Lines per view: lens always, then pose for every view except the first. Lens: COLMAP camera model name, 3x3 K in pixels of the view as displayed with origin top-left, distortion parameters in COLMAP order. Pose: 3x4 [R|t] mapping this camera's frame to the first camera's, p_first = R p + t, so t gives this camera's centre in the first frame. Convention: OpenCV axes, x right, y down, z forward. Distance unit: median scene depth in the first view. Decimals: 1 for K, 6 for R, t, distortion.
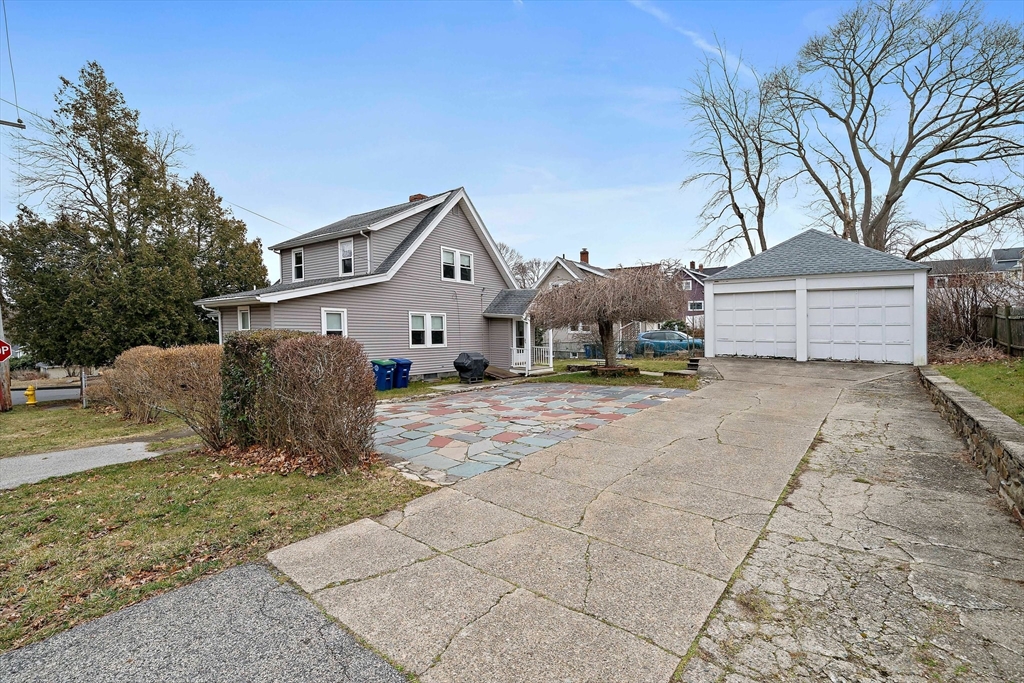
lens RADIAL K [[447.6, 0, 511.7], [0, 447.6, 340.5], [0, 0, 1]] dist [-0.001674, 0.001071]
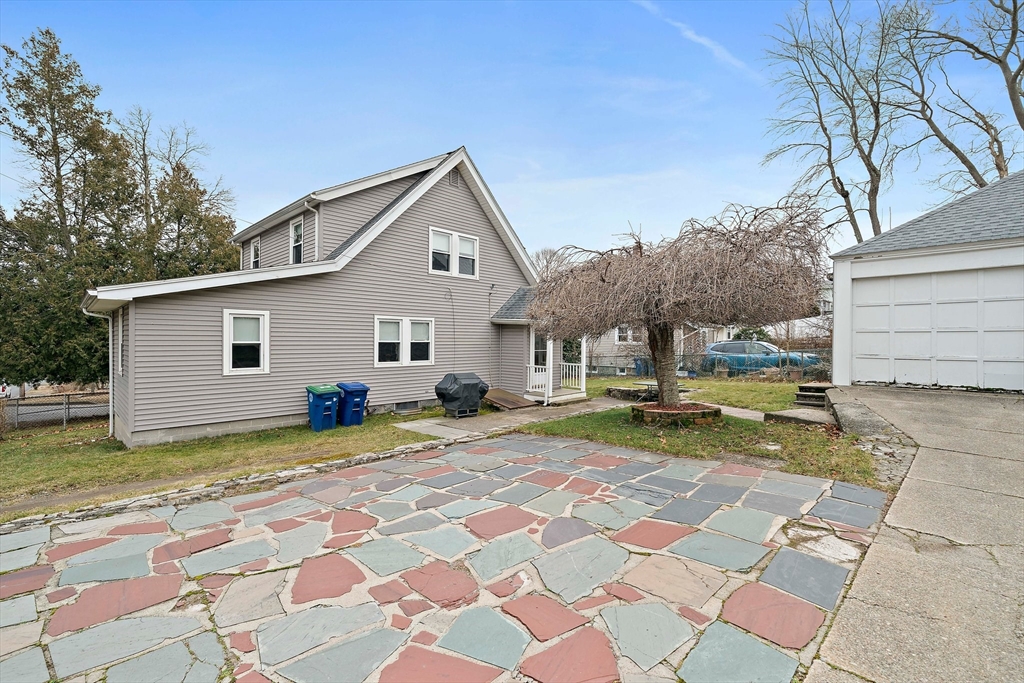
lens RADIAL K [[447.6, 0, 496.5], [0, 447.6, 379.4], [0, 0, 1]] dist [-0.001674, 0.001071]
pose [[0.989010, 0.008780, -0.147589, 0.056916], [0.000566, 0.998003, 0.063165, -0.006489], [0.147849, -0.062555, 0.987030, 0.261272]]
